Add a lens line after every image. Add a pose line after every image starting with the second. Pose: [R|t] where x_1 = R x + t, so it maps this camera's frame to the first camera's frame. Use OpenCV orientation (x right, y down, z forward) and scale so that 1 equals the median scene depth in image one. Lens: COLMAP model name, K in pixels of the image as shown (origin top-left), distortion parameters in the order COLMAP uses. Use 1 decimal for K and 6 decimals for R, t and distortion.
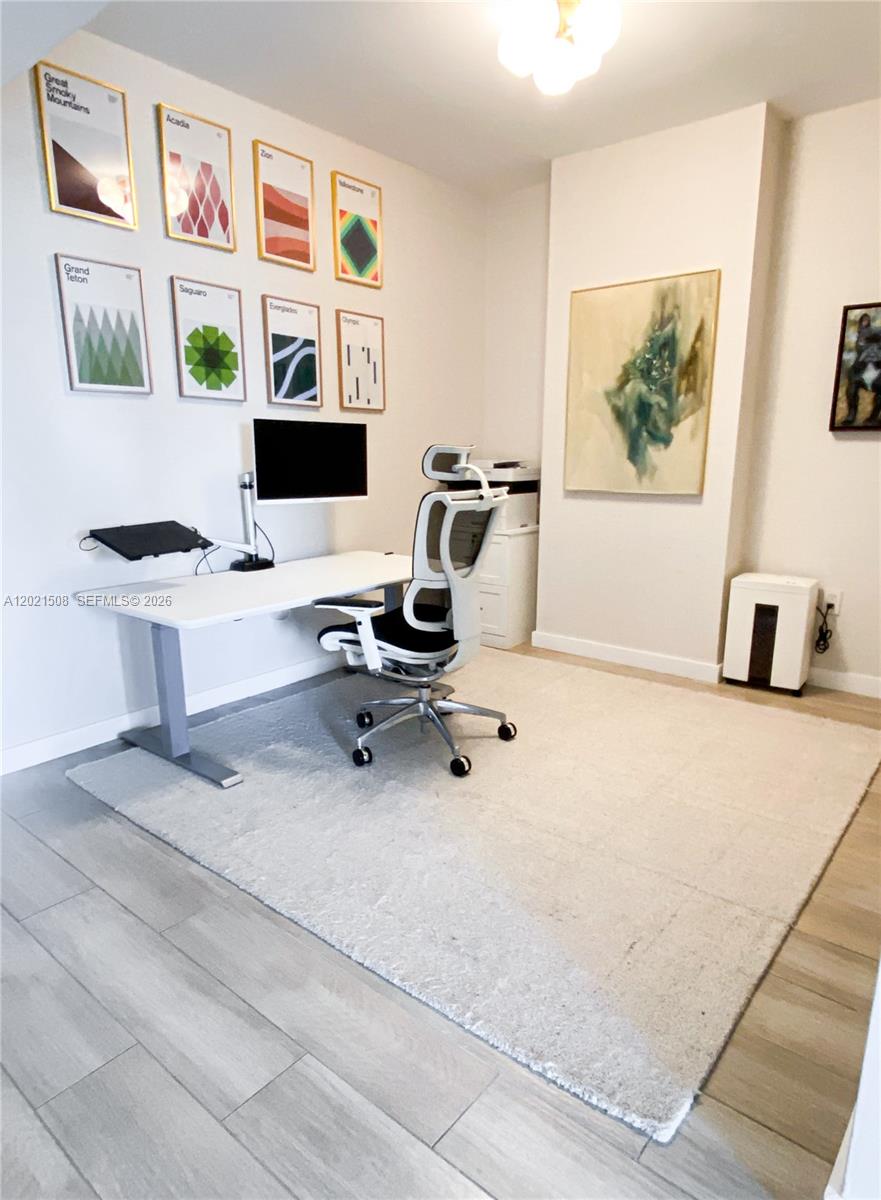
lens RADIAL K [[719.5, 0, 440.5], [0, 719.5, 628.4], [0, 0, 1]] dist [-0.002608, -0.003856]
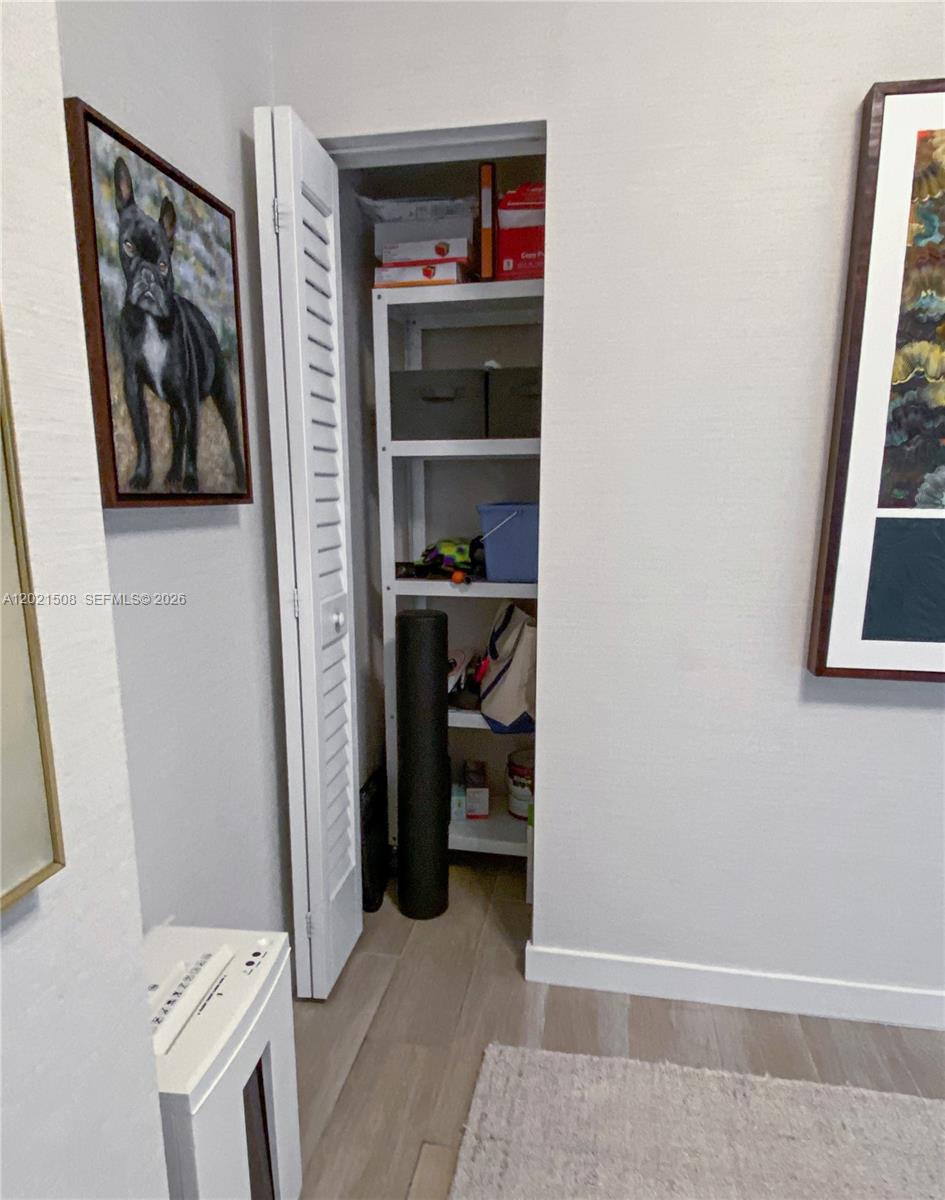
lens RADIAL K [[760.3, 0, 472.7], [0, 760.3, 639.7], [0, 0, 1]] dist [-0.008683, -0.003328]
pose [[-0.491797, -0.171436, 0.853666, 0.160515], [0.203268, 0.930729, 0.304014, -0.277602], [-0.846651, 0.323036, -0.422882, 0.984588]]
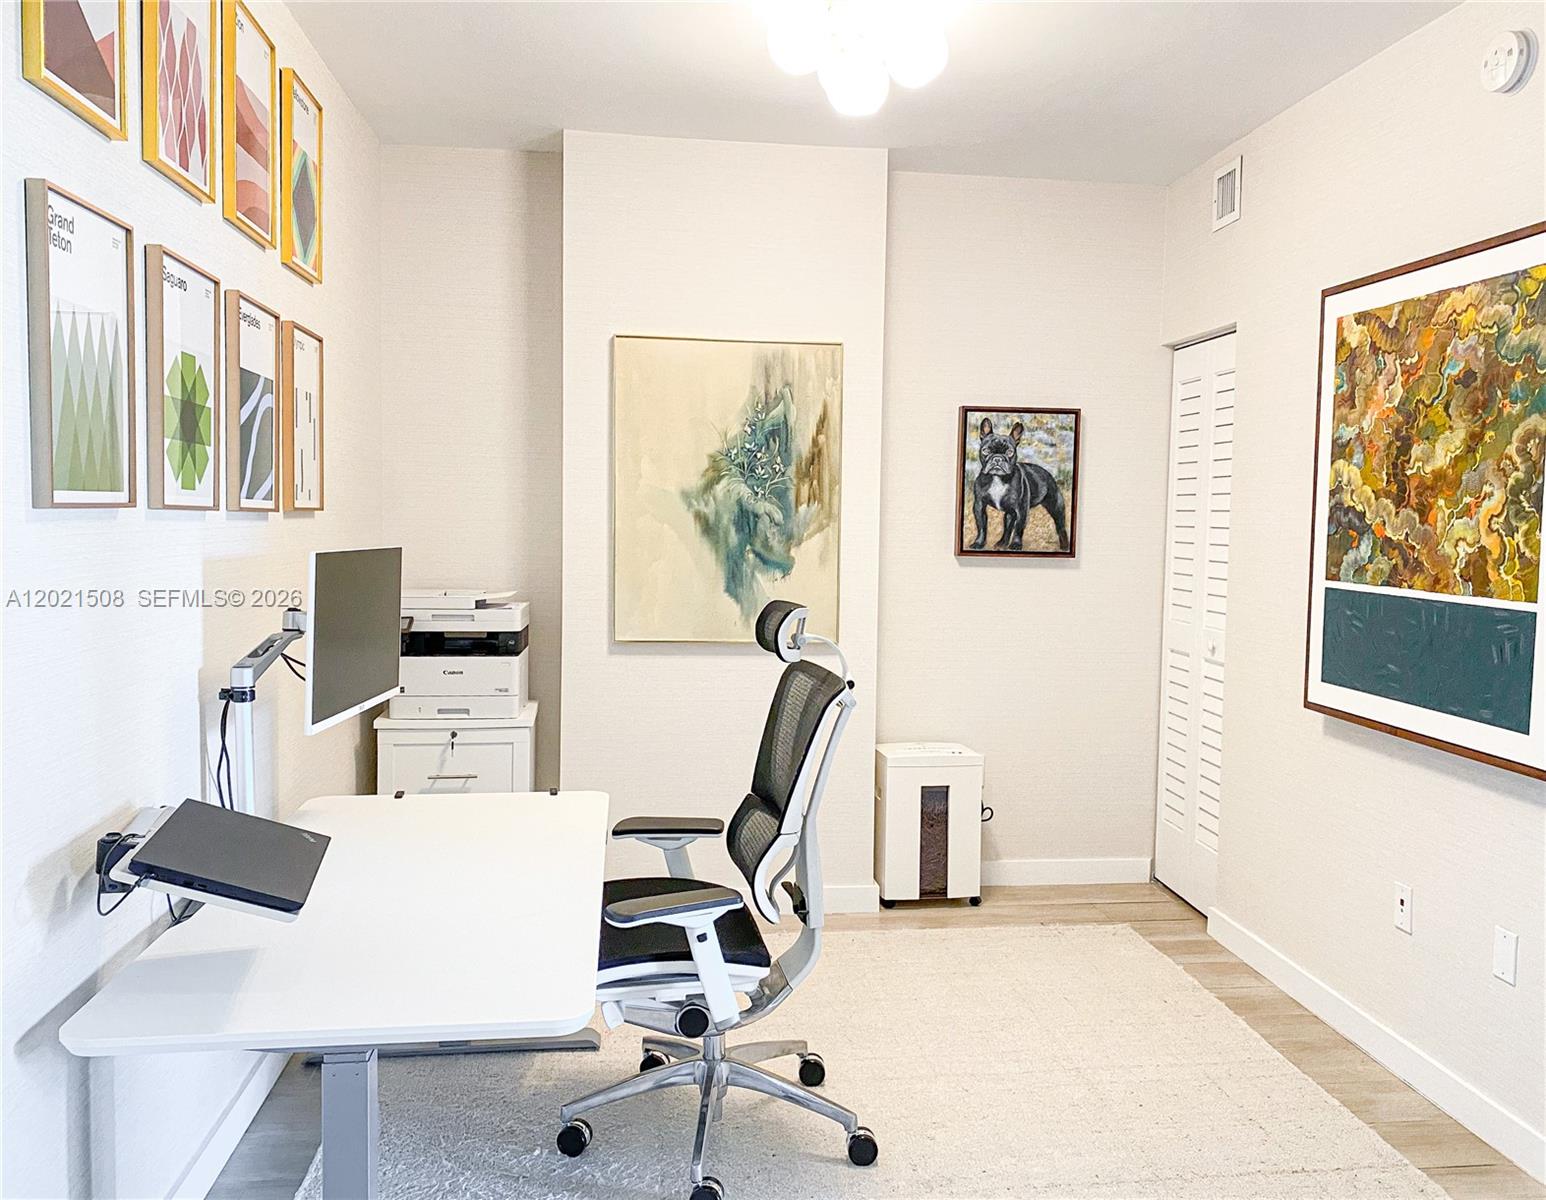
lens RADIAL K [[1269.4, 0, 772.6], [0, 1269.4, 575.9], [0, 0, 1]] dist [0.136160, 0.000117]
pose [[0.693391, -0.025492, 0.720110, -0.584319], [0.151855, 0.982099, -0.111454, -0.121929], [-0.704378, 0.186634, 0.684850, 0.182146]]
